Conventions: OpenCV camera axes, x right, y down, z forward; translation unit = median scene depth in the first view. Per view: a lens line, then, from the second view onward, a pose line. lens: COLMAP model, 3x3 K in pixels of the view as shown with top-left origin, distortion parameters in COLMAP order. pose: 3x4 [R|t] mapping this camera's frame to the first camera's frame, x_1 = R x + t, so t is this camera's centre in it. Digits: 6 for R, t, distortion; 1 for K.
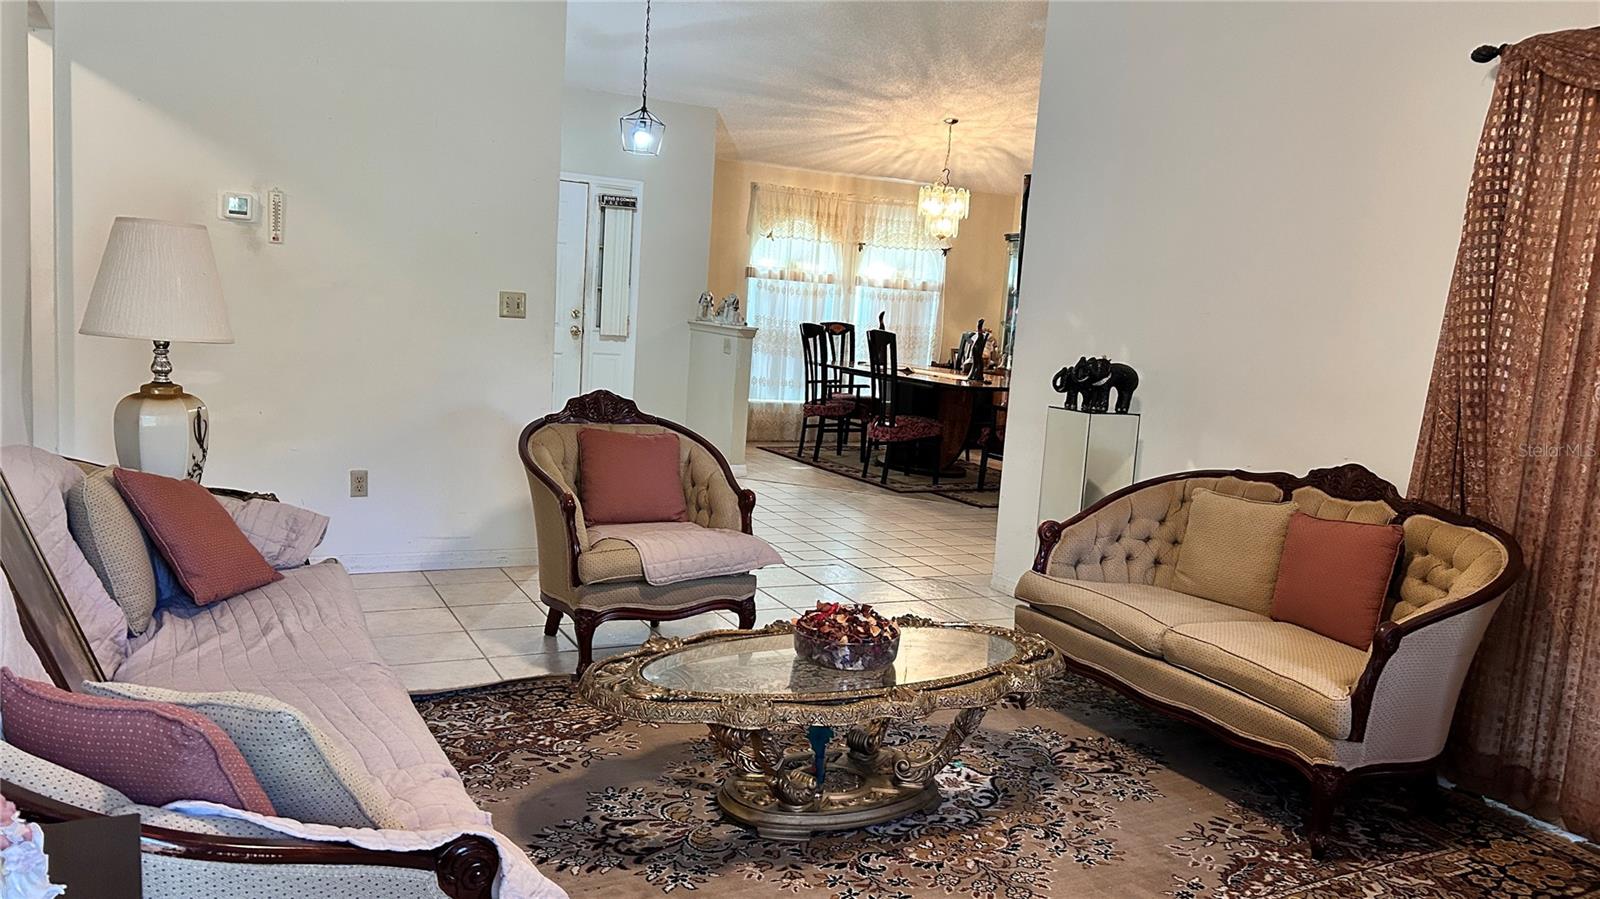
lens RADIAL K [[1198.7, 0, 807.5], [0, 1198.7, 457.1], [0, 0, 1]] dist [0.065744, -0.078480]
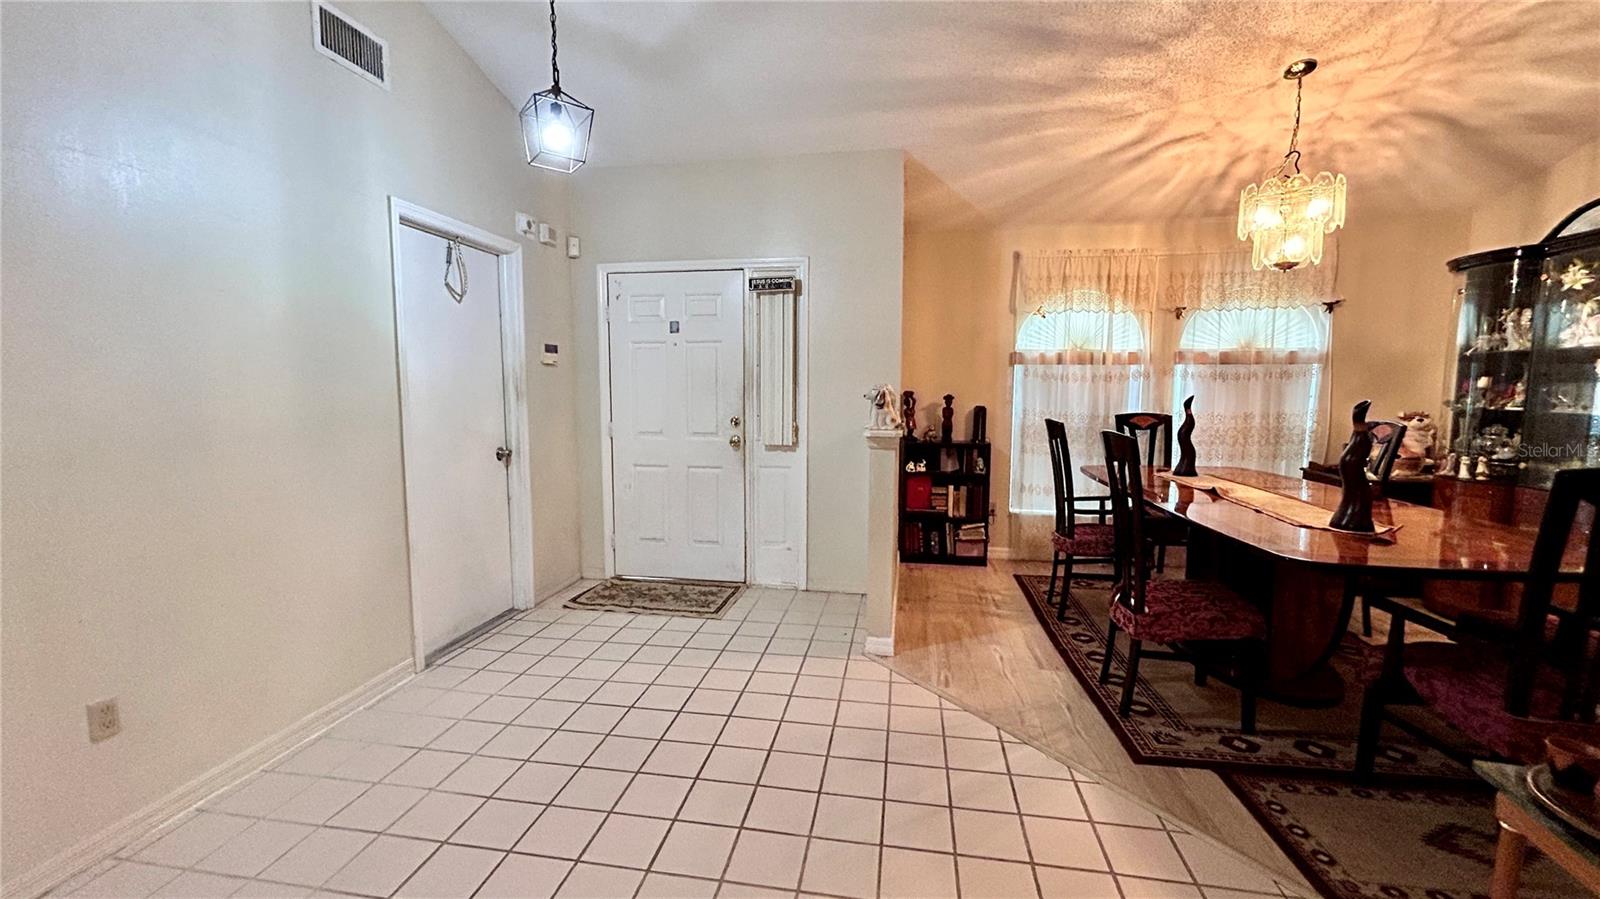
lens RADIAL K [[643.2, 0, 797.2], [0, 643.2, 449.9], [0, 0, 1]] dist [-0.000136, 0.000473]
pose [[0.792597, -0.008388, -0.609688, 0.294892], [-0.027121, 0.998431, -0.048993, -0.184895], [0.609142, 0.055367, 0.791126, 1.587307]]
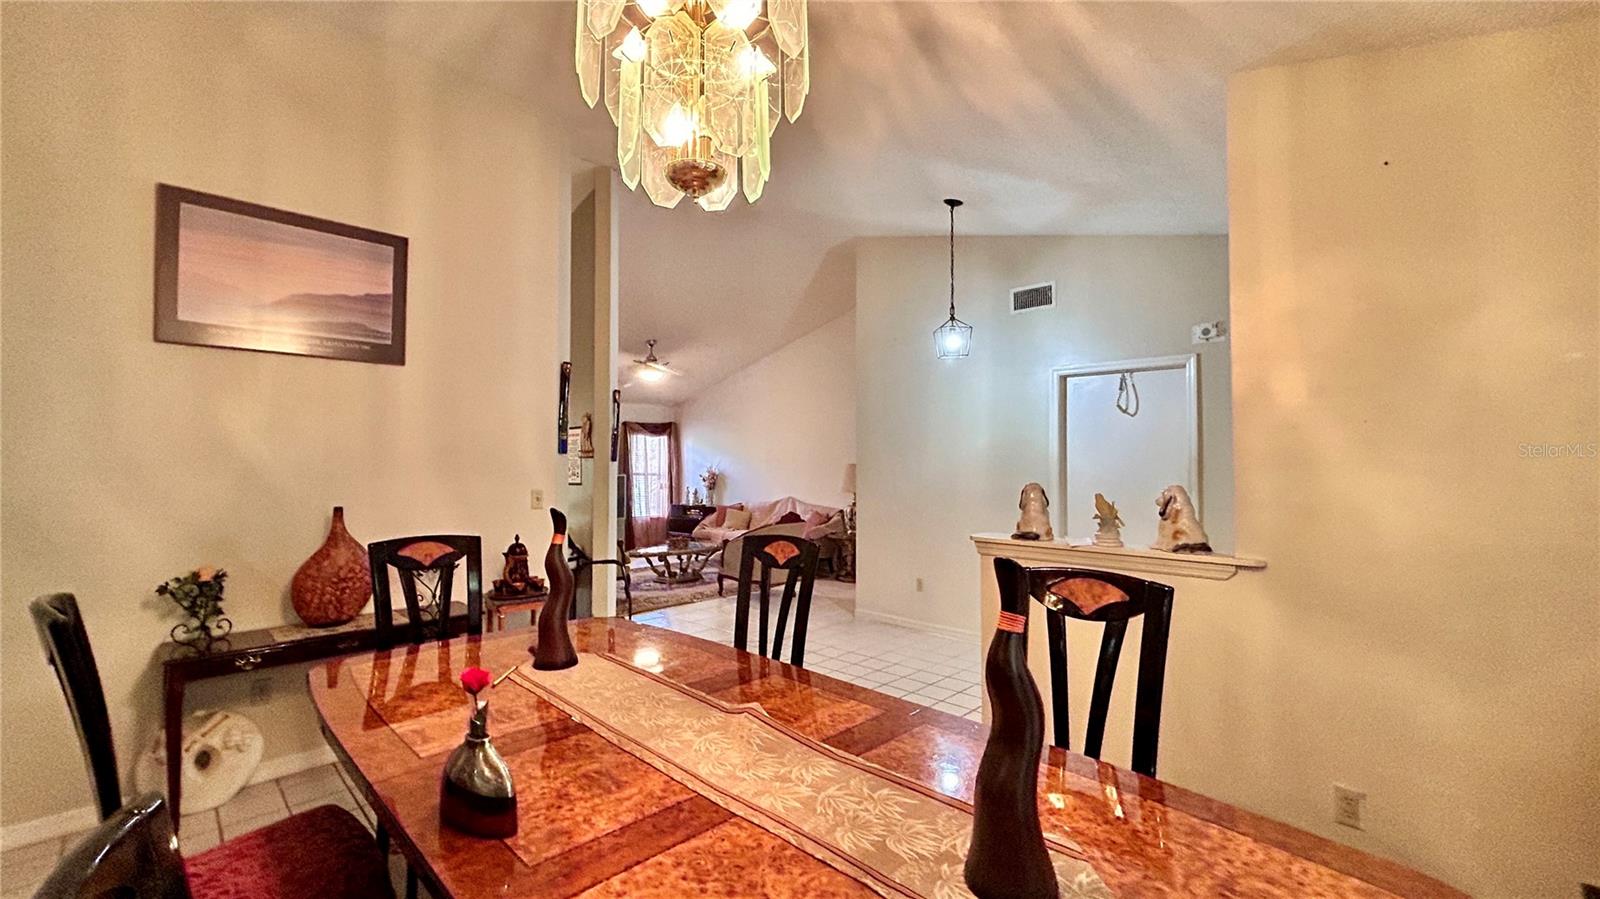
lens RADIAL K [[643.2, 0, 797.2], [0, 643.2, 449.9], [0, 0, 1]] dist [-0.000136, 0.000473]
pose [[-0.947639, -0.078879, -0.309450, 0.332736], [-0.109397, 0.990567, 0.082513, -0.386450], [0.300022, 0.112045, -0.947329, 2.931065]]
